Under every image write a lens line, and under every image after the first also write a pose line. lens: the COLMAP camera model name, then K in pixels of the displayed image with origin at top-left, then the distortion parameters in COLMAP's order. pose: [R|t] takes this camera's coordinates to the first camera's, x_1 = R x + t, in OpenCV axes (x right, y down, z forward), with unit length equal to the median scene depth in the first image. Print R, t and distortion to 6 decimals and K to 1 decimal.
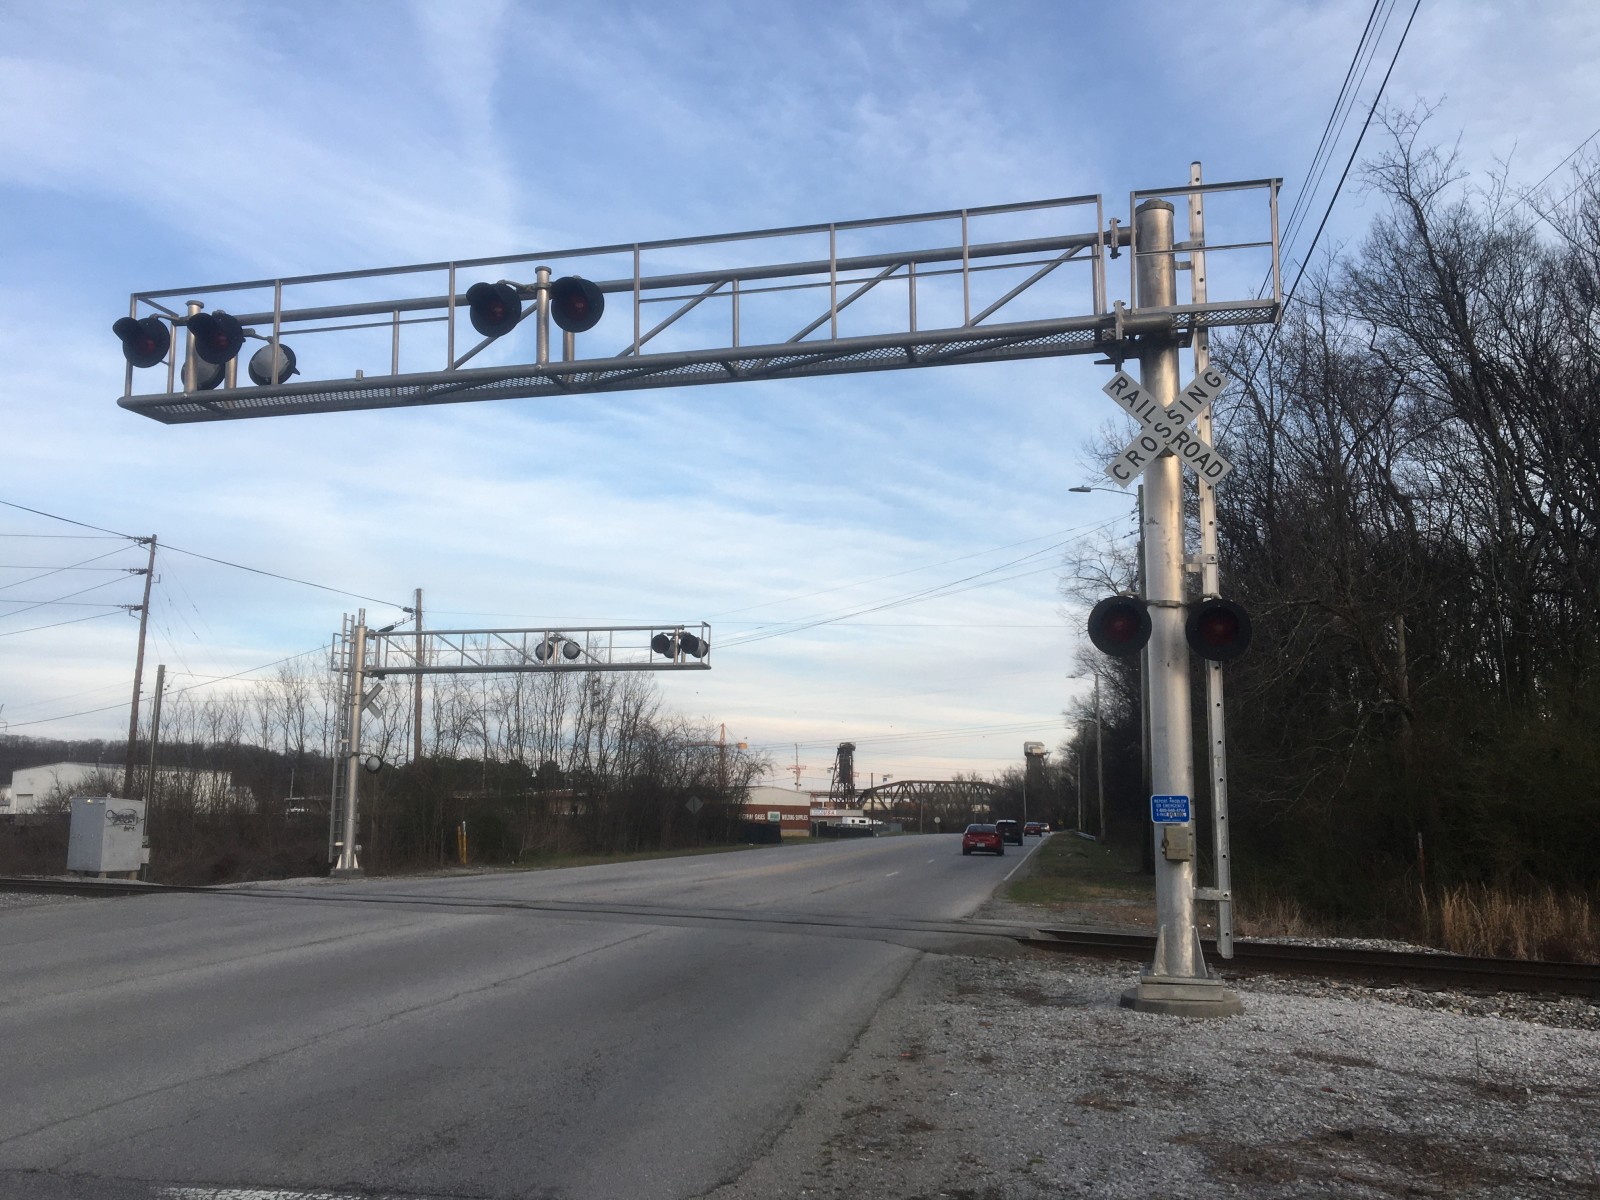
lens RADIAL K [[1373.0, 0, 773.3], [0, 1373.0, 602.4], [0, 0, 1]] dist [0.105891, -0.150425]
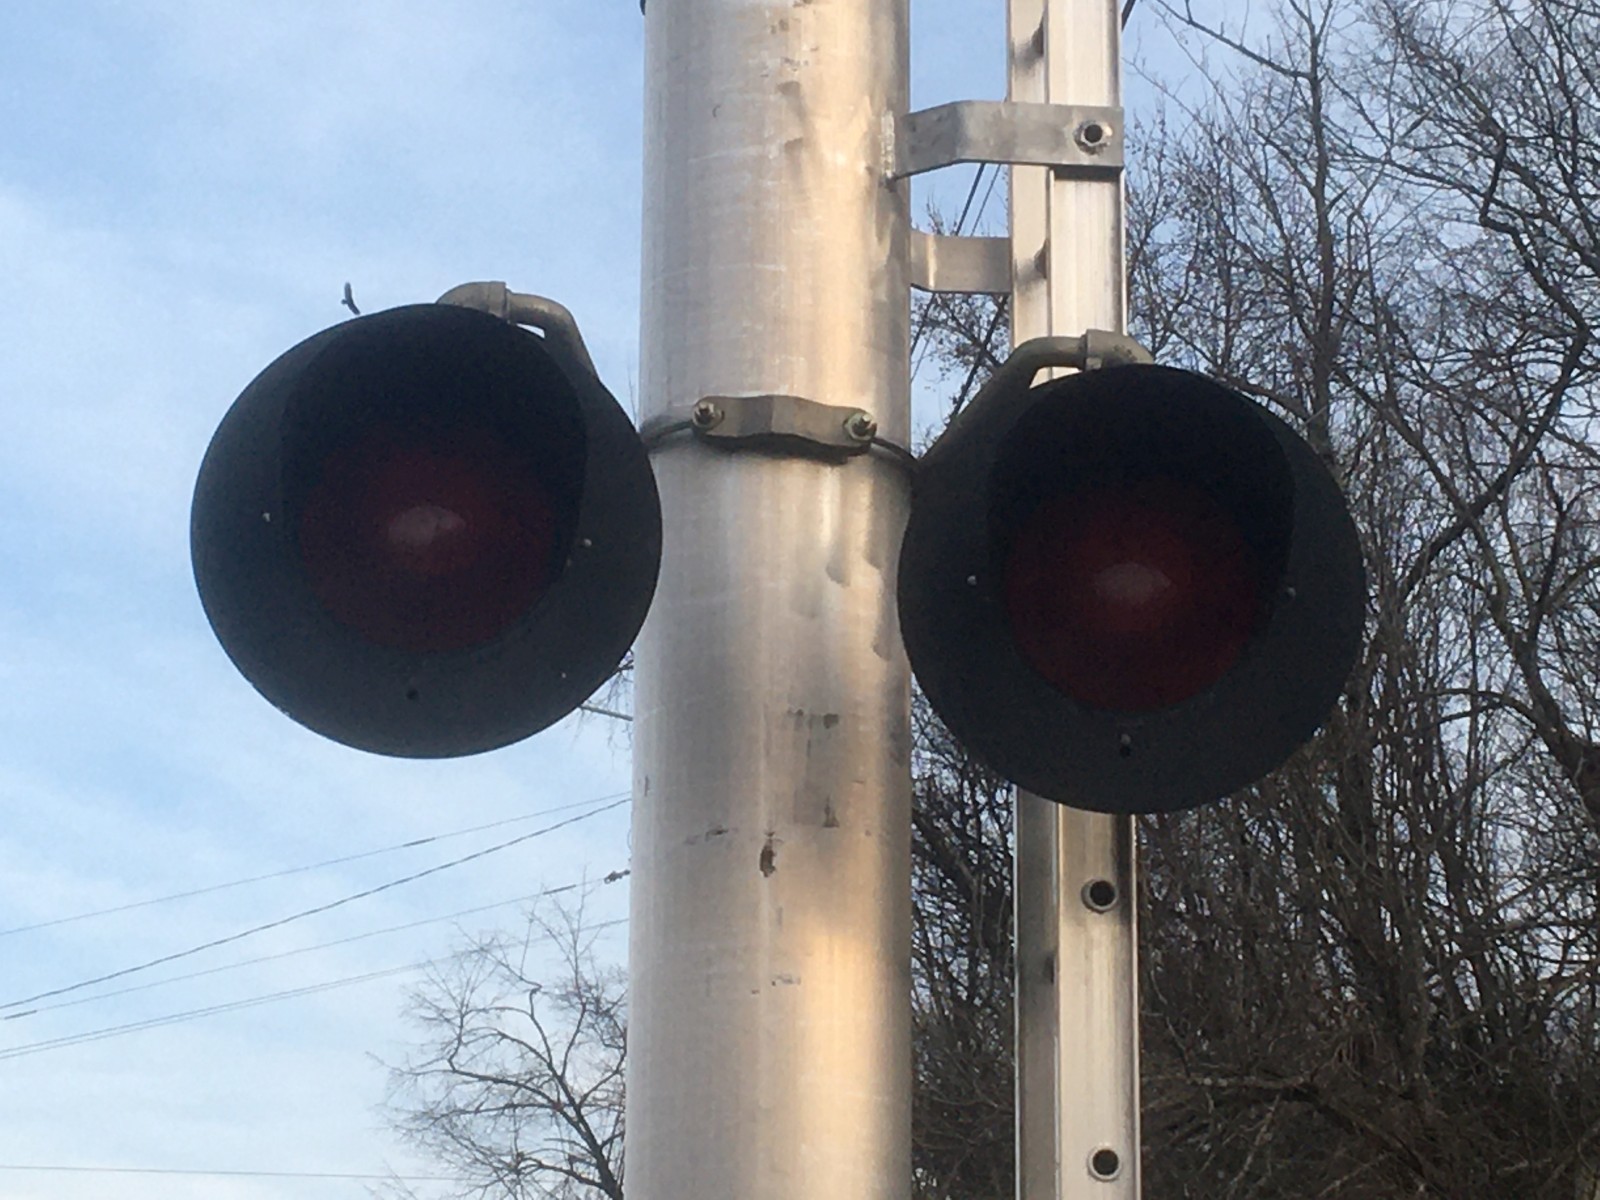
lens RADIAL K [[4468.6, 0, 800.0], [0, 4468.6, 600.0], [0, 0, 1]] dist [-0.020041, -0.084398]
pose [[0.957768, 0.080963, 0.275908, 0.129971], [-0.042099, 0.988685, -0.143981, 0.065351], [-0.284443, 0.126285, 0.950339, 0.454300]]
